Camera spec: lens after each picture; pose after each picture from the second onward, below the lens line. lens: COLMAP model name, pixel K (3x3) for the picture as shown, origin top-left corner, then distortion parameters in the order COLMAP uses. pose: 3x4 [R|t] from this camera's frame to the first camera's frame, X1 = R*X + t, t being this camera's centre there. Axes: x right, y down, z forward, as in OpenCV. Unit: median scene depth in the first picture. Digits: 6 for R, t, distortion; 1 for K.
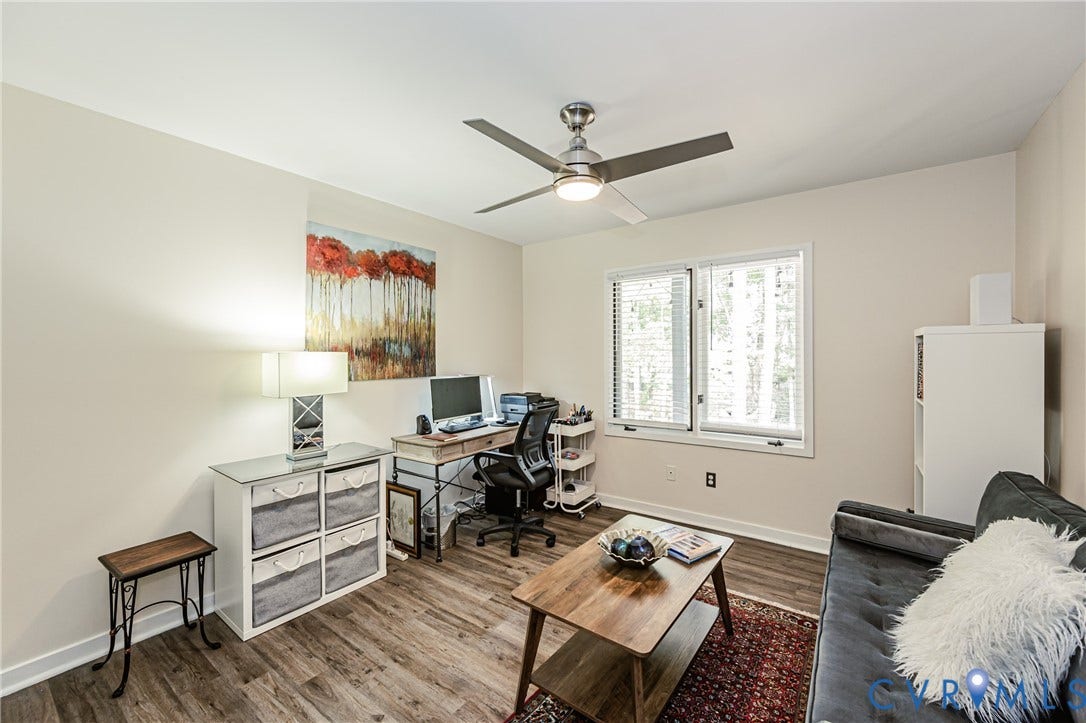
lens RADIAL K [[430.5, 0, 535.6], [0, 430.5, 357.1], [0, 0, 1]] dist [0.000444, -0.000185]
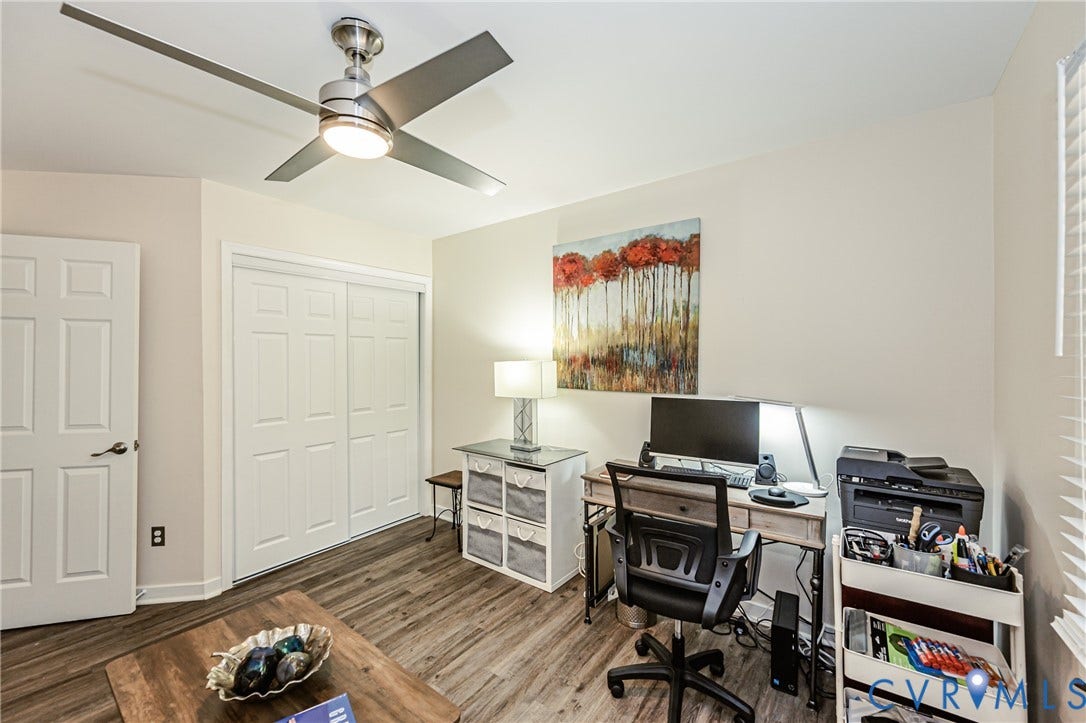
lens RADIAL K [[430.5, 0, 535.6], [0, 430.5, 357.1], [0, 0, 1]] dist [0.000444, -0.000185]
pose [[0.000584, 0.000005, -1.000000, 0.549352], [-0.002058, 0.999998, 0.000004, -0.019350], [0.999998, 0.002058, 0.000584, 0.855817]]
